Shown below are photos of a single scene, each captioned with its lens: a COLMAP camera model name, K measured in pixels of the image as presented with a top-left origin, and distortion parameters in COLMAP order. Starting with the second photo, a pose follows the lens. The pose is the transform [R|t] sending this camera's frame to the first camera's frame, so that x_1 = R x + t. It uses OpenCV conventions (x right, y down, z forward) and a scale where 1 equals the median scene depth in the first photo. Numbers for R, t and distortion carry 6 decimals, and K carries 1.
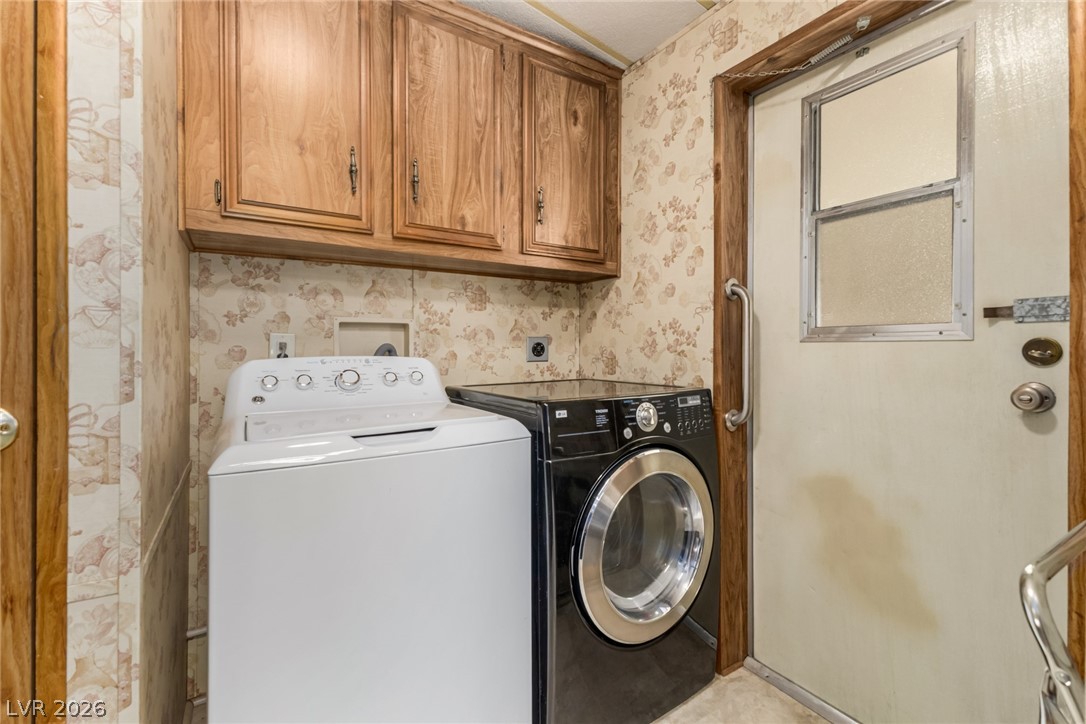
lens RADIAL K [[475.4, 0, 528.7], [0, 475.4, 347.1], [0, 0, 1]] dist [0.010472, -0.001499]
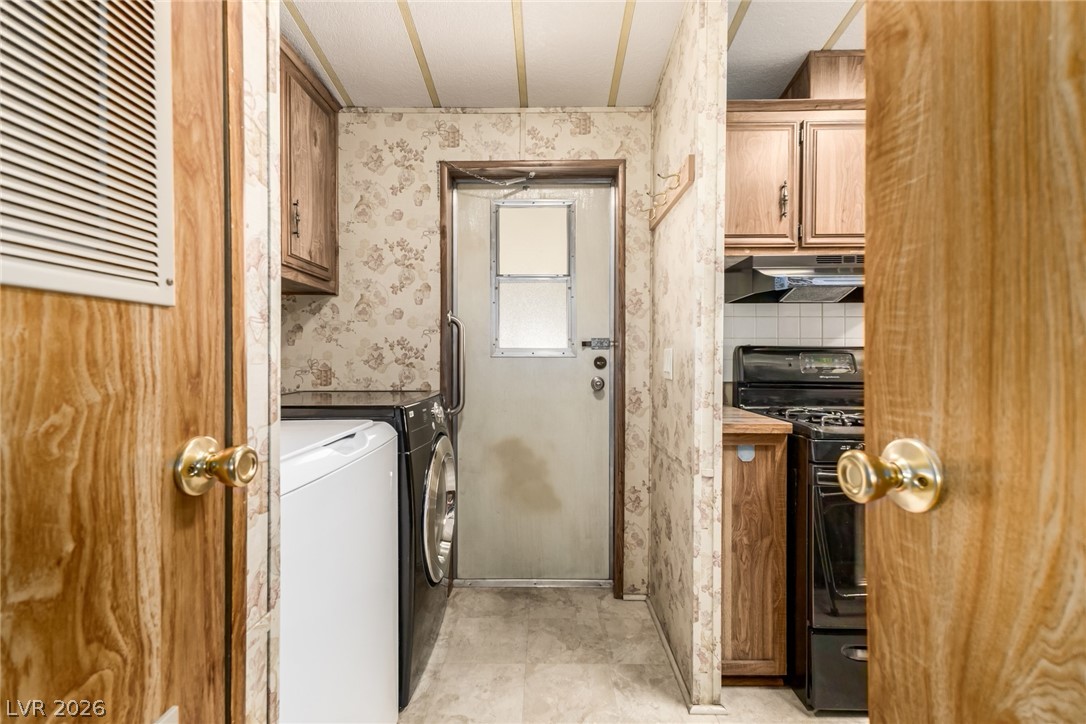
lens RADIAL K [[475.4, 0, 538.8], [0, 475.4, 361.5], [0, 0, 1]] dist [0.010472, -0.001499]
pose [[0.542203, -0.002740, 0.840243, -0.538104], [-0.002578, 0.999985, 0.004925, -0.003226], [-0.840243, -0.004836, 0.542188, 0.028196]]
